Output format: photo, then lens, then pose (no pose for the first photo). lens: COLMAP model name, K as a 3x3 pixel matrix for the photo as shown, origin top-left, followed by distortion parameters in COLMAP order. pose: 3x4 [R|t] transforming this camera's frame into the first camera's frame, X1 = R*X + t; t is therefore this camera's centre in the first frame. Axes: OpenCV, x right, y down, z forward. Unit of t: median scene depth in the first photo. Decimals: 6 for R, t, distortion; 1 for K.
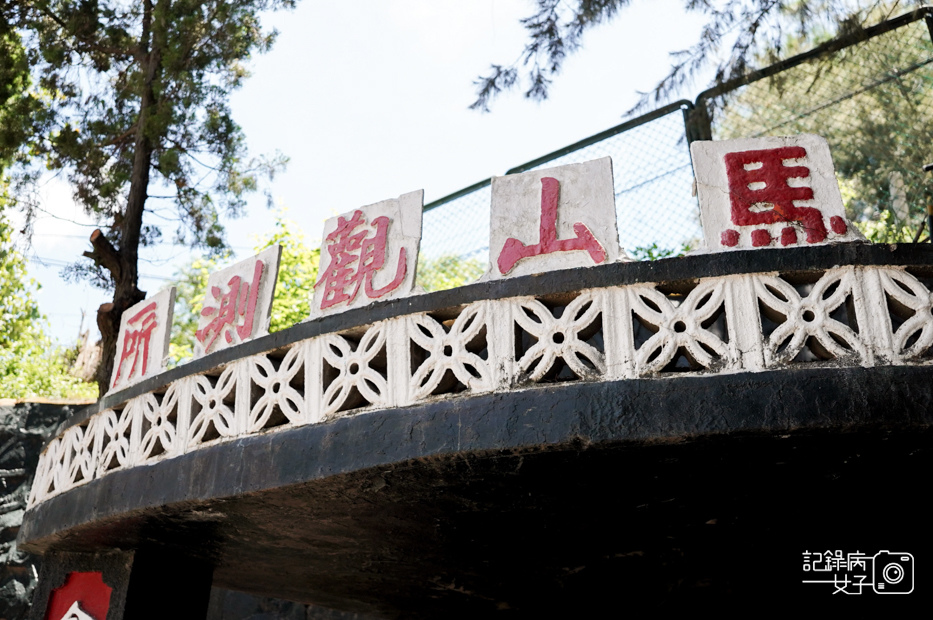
lens RADIAL K [[933.6, 0, 465.5], [0, 933.6, 310.9], [0, 0, 1]] dist [-0.005819, 0.000000]
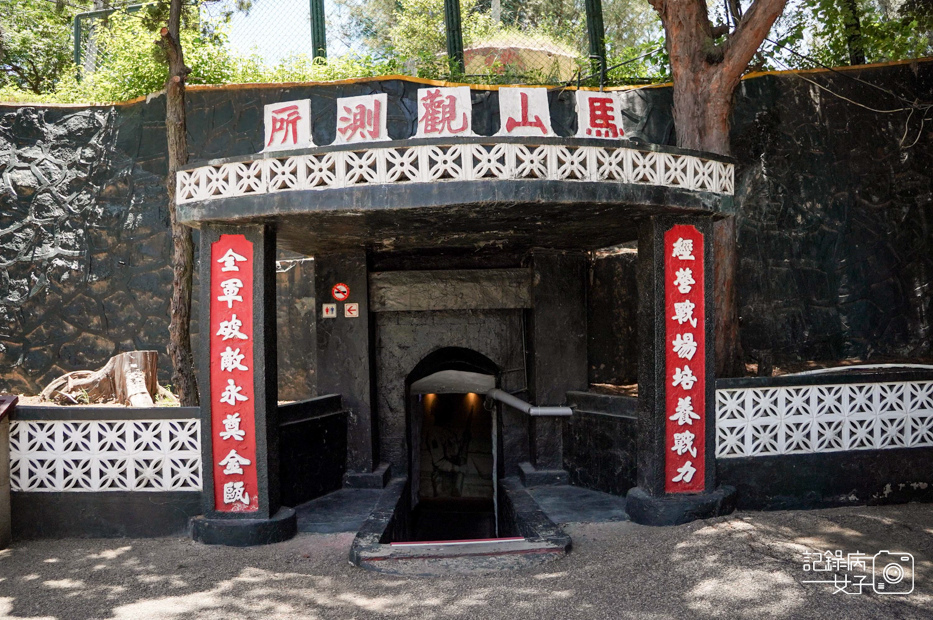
lens RADIAL K [[738.8, 0, 466.9], [0, 738.8, 309.1], [0, 0, 1]] dist [-0.004914, -0.000239]
pose [[0.882513, -0.005603, 0.470254, -1.060807], [-0.153840, 0.941477, 0.299925, -0.179952], [-0.444414, -0.337032, 0.830004, -0.846035]]
